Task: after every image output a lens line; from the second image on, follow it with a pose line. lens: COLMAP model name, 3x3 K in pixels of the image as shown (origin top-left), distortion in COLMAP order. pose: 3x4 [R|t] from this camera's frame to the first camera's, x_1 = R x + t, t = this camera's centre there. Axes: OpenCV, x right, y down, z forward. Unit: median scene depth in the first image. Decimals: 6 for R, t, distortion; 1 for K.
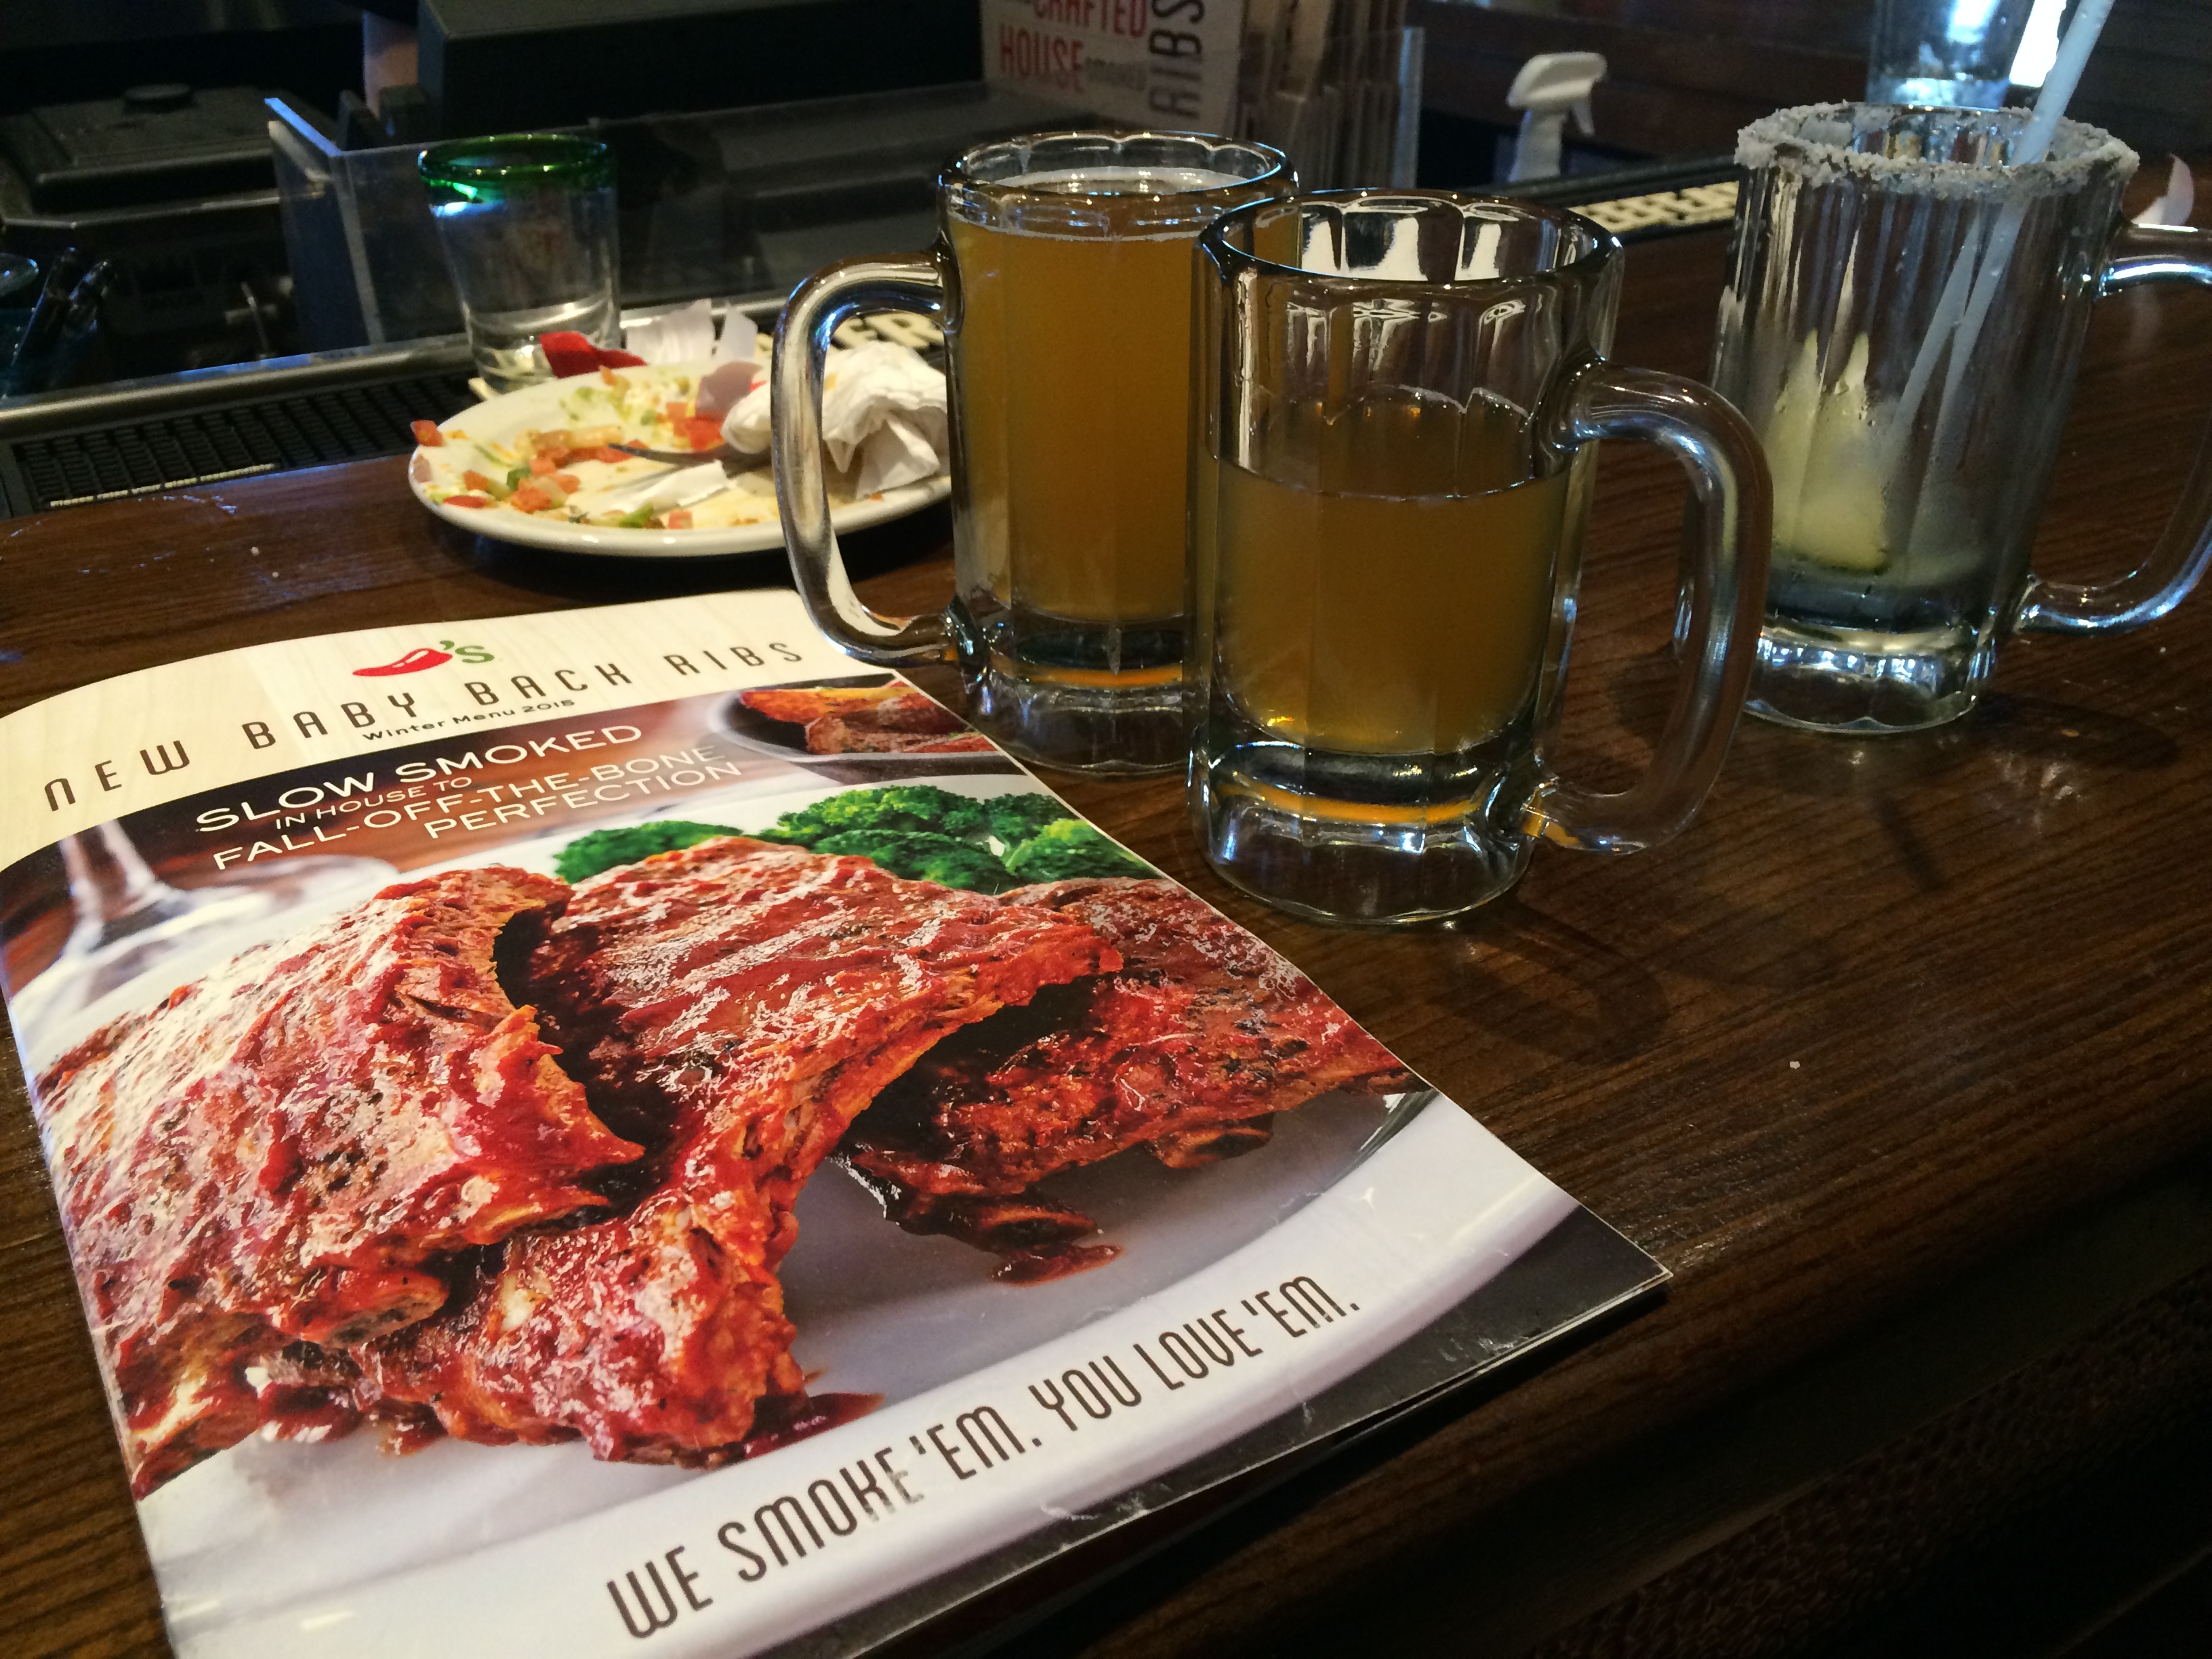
lens RADIAL K [[1874.3, 0, 1104.8], [0, 1874.3, 833.4], [0, 0, 1]] dist [-0.020911, -0.022420]
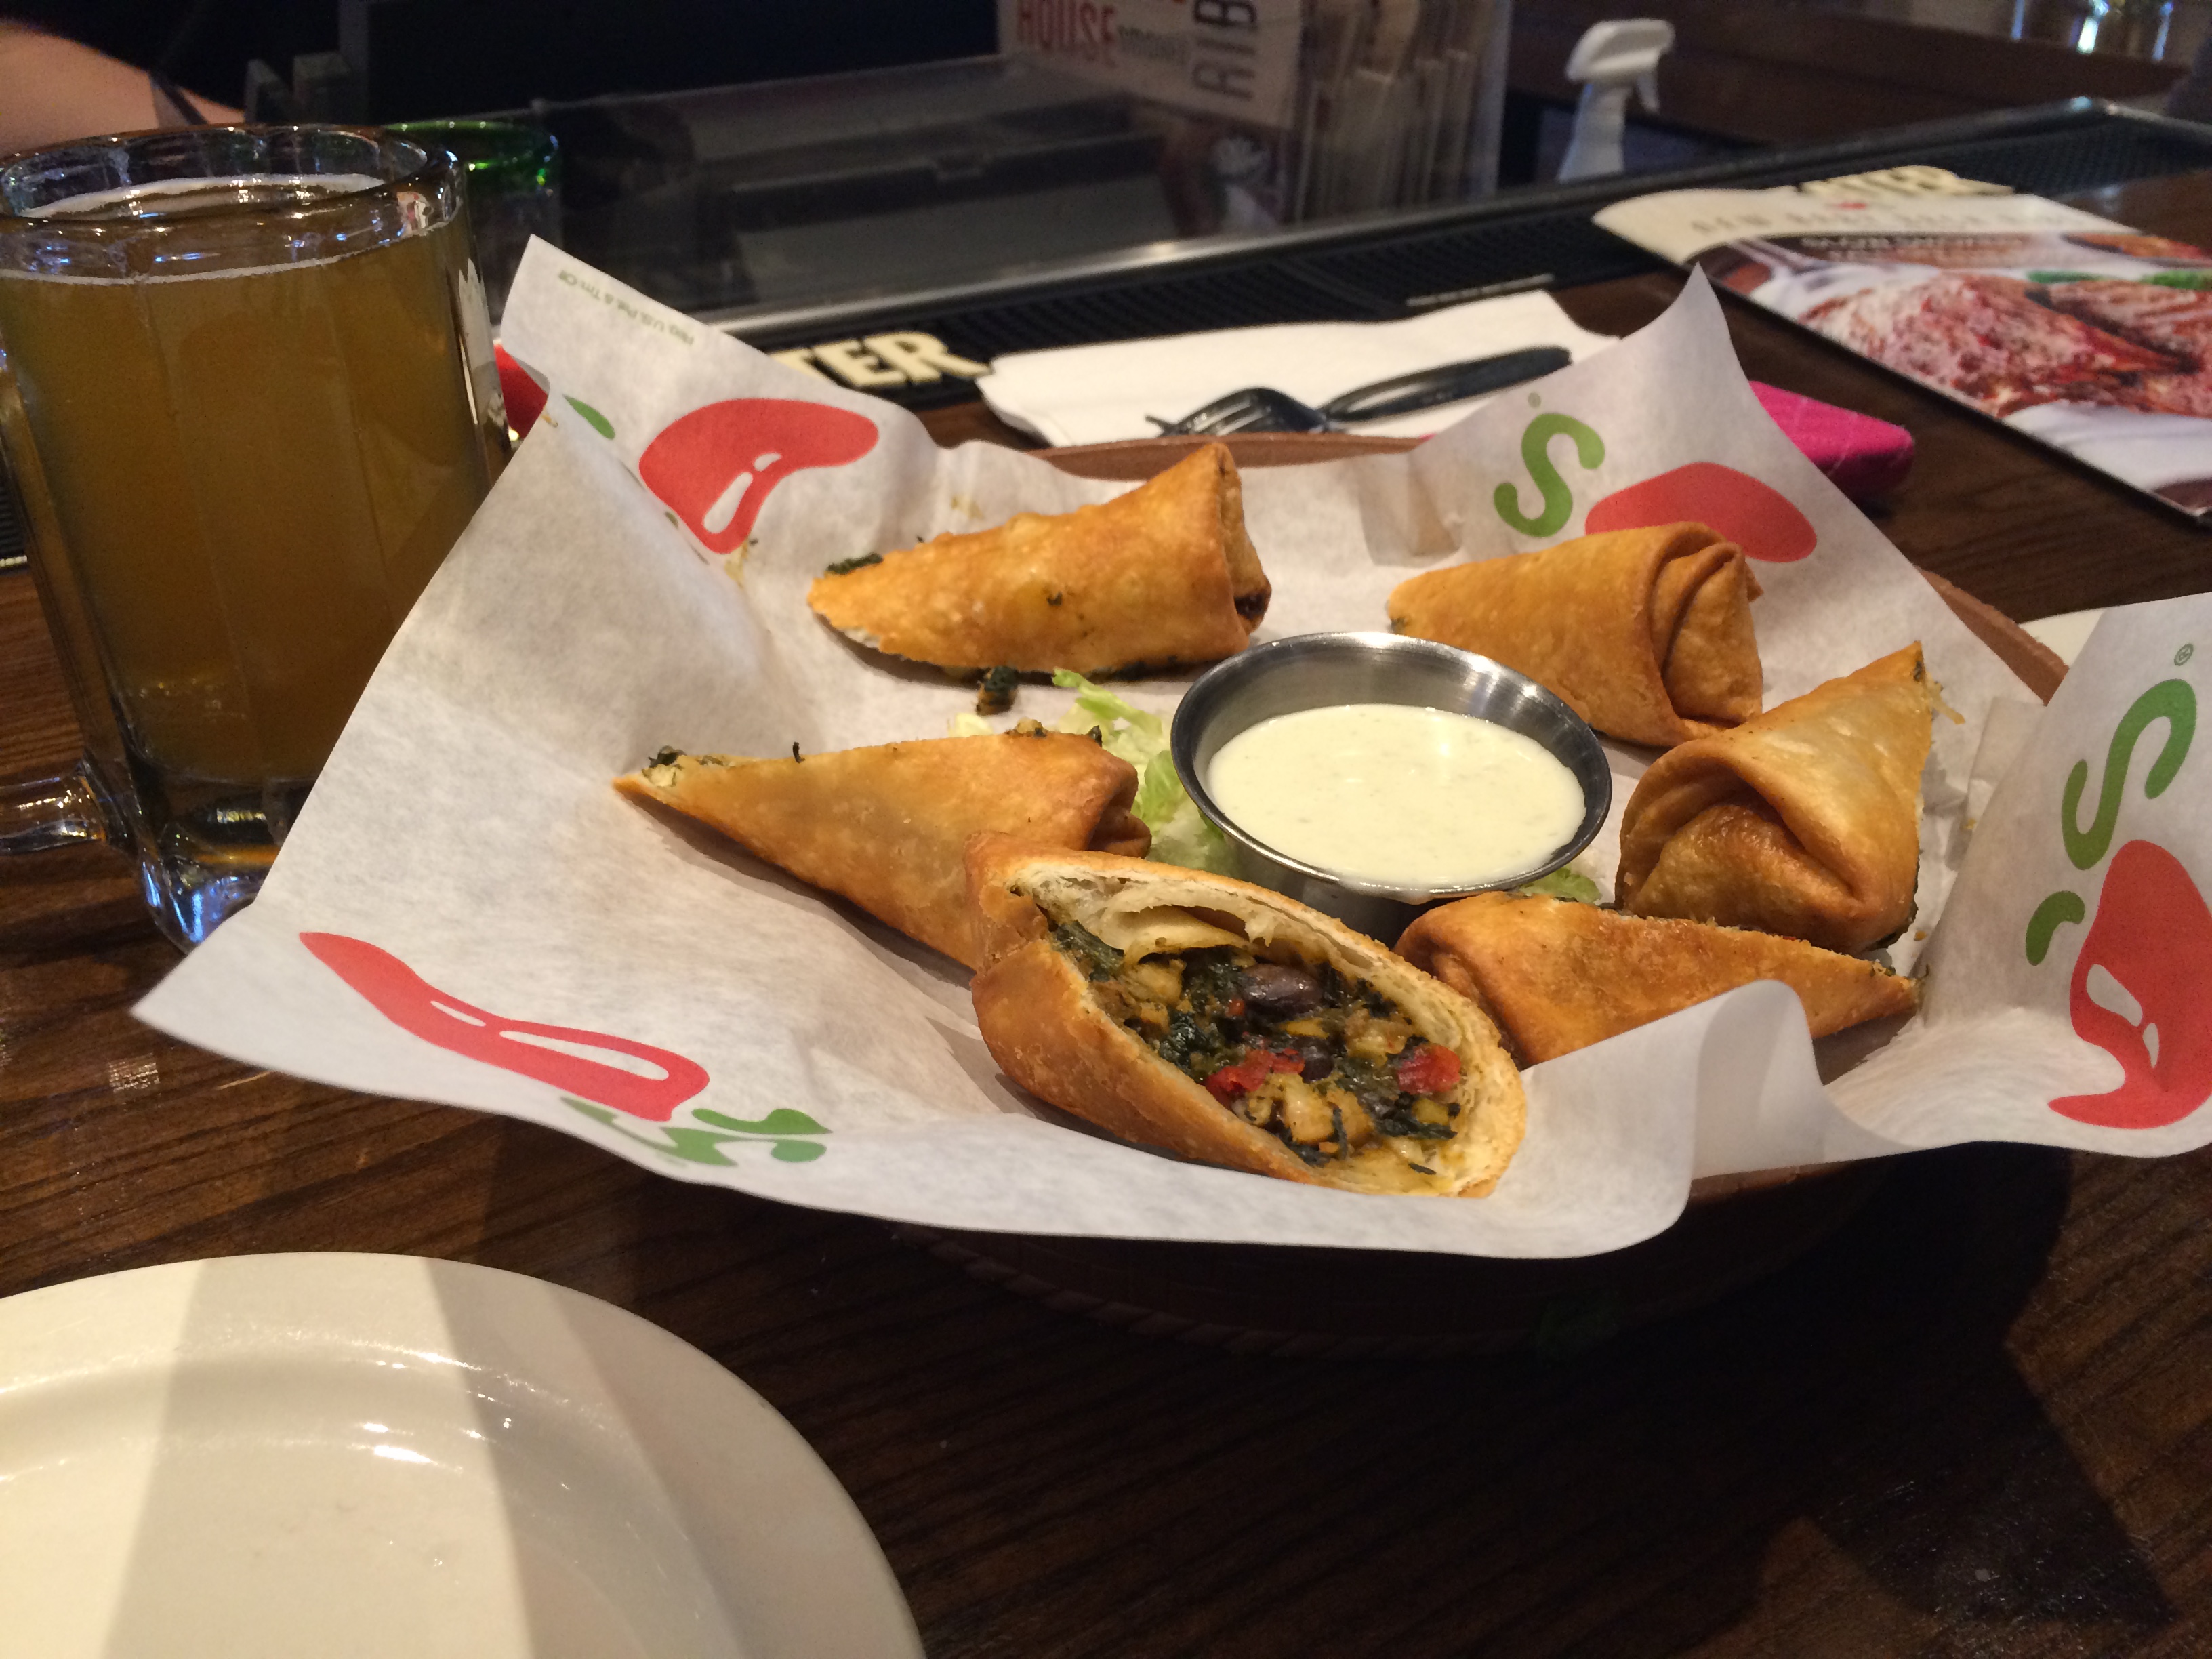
lens RADIAL K [[1874.3, 0, 1103.3], [0, 1874.3, 826.6], [0, 0, 1]] dist [-0.020911, -0.022420]
pose [[0.999990, 0.003551, 0.002630, -0.020569], [-0.003591, 0.999880, 0.015103, -0.065104], [-0.002576, -0.015112, 0.999882, 0.145998]]
